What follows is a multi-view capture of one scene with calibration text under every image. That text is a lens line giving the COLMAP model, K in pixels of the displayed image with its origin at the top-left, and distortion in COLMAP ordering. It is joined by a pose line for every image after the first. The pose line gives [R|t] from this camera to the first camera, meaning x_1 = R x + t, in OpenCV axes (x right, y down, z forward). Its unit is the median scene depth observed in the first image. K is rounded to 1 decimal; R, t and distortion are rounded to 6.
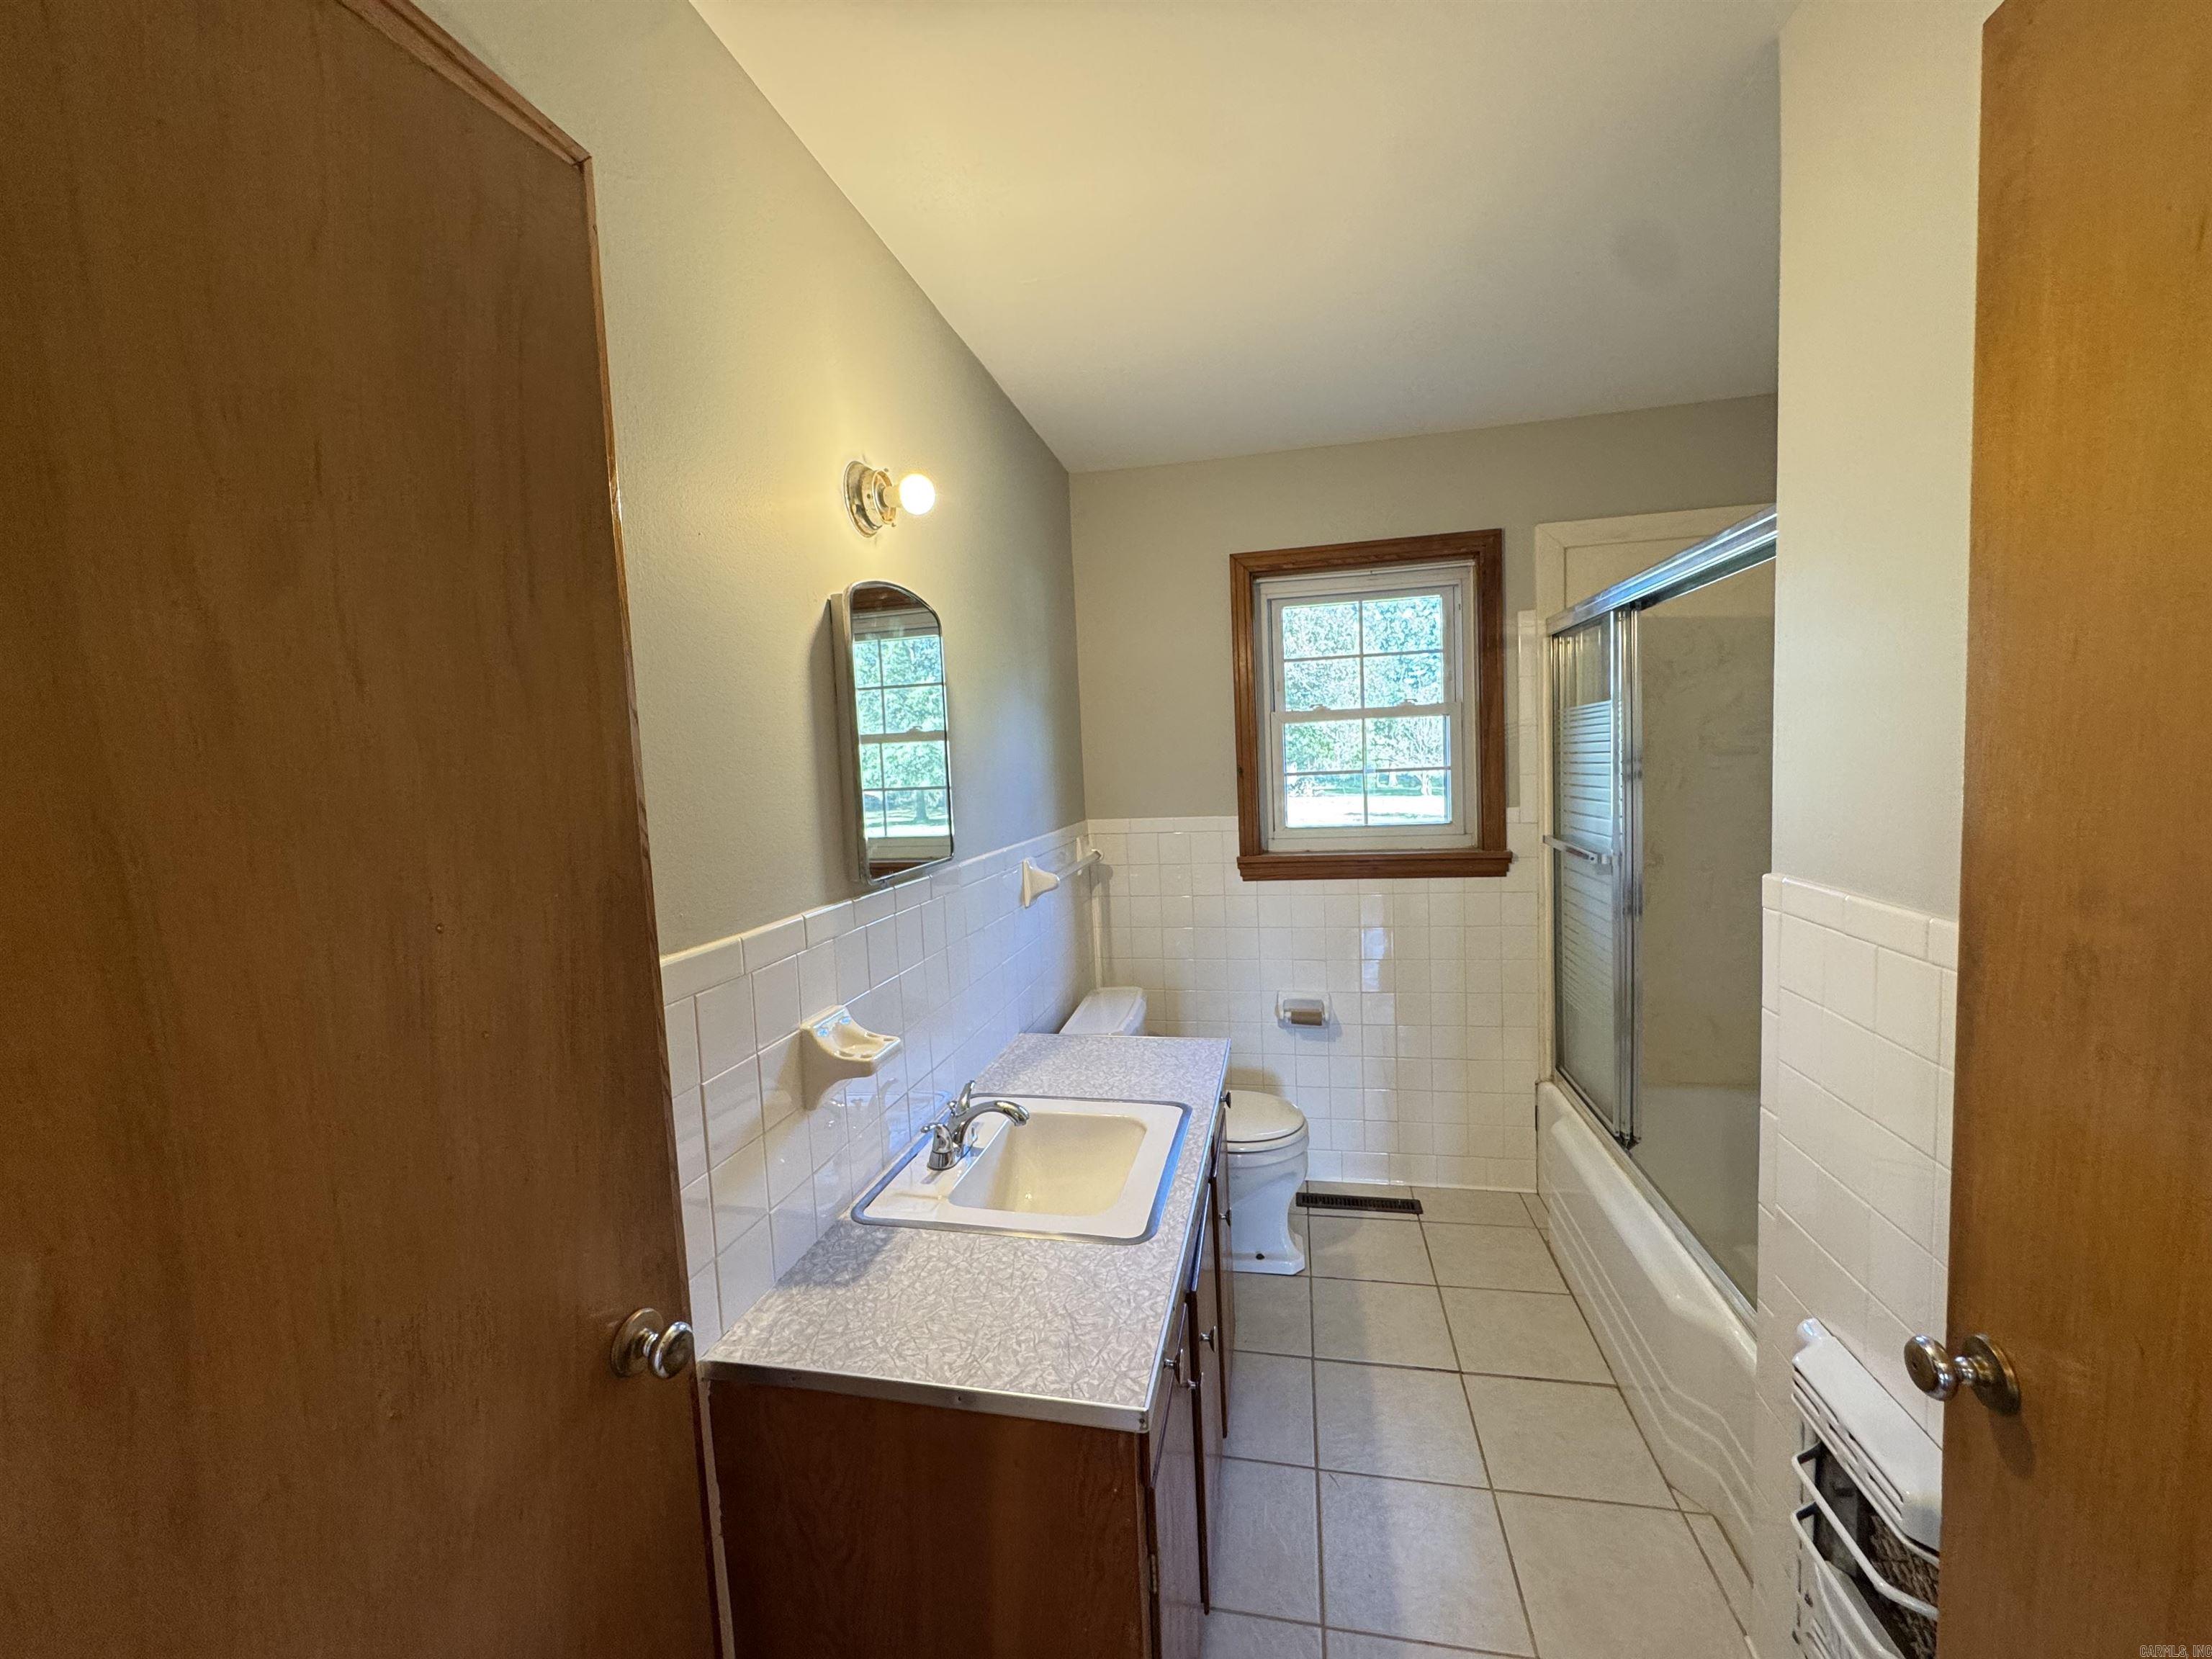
lens RADIAL K [[888.6, 0, 1102.2], [0, 888.6, 826.0], [0, 0, 1]] dist [-0.006429, 0.000953]
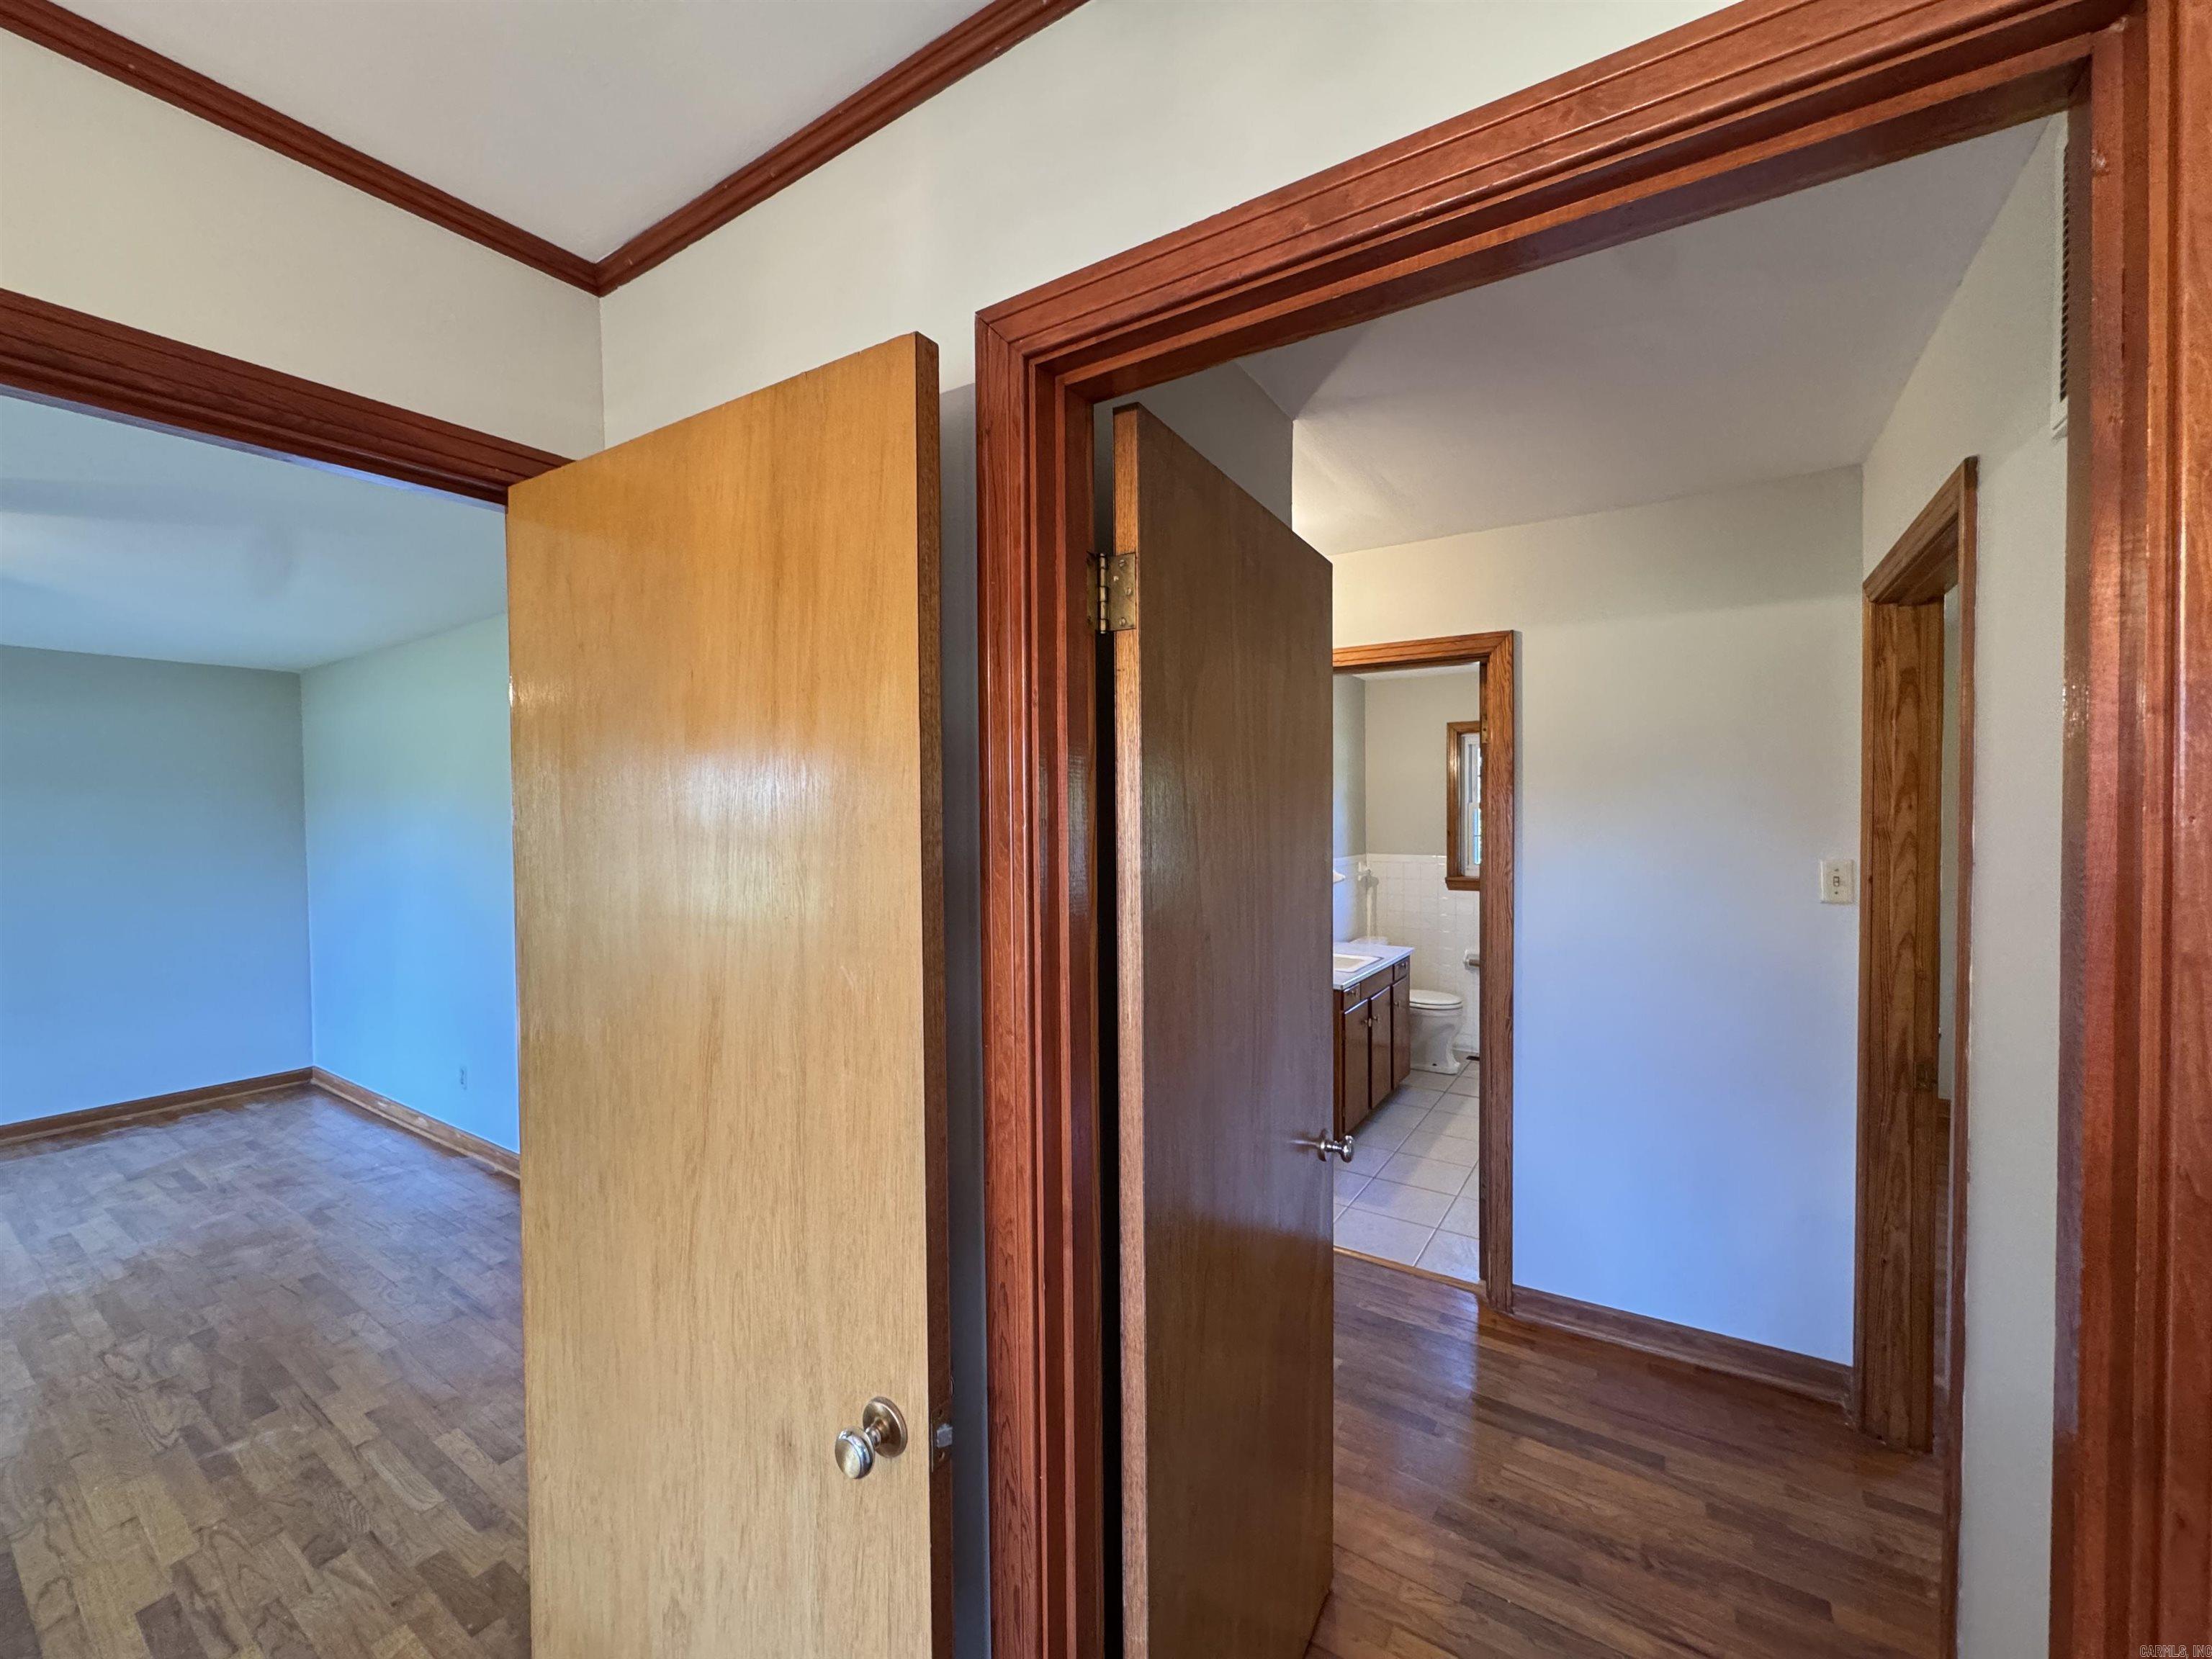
lens RADIAL K [[888.6, 0, 1106.2], [0, 888.6, 820.3], [0, 0, 1]] dist [-0.006429, 0.000953]
pose [[0.934076, 0.044359, -0.354309, 0.137088], [-0.064248, 0.996938, -0.044565, 0.044126], [0.351247, 0.064390, 0.934066, -1.010797]]
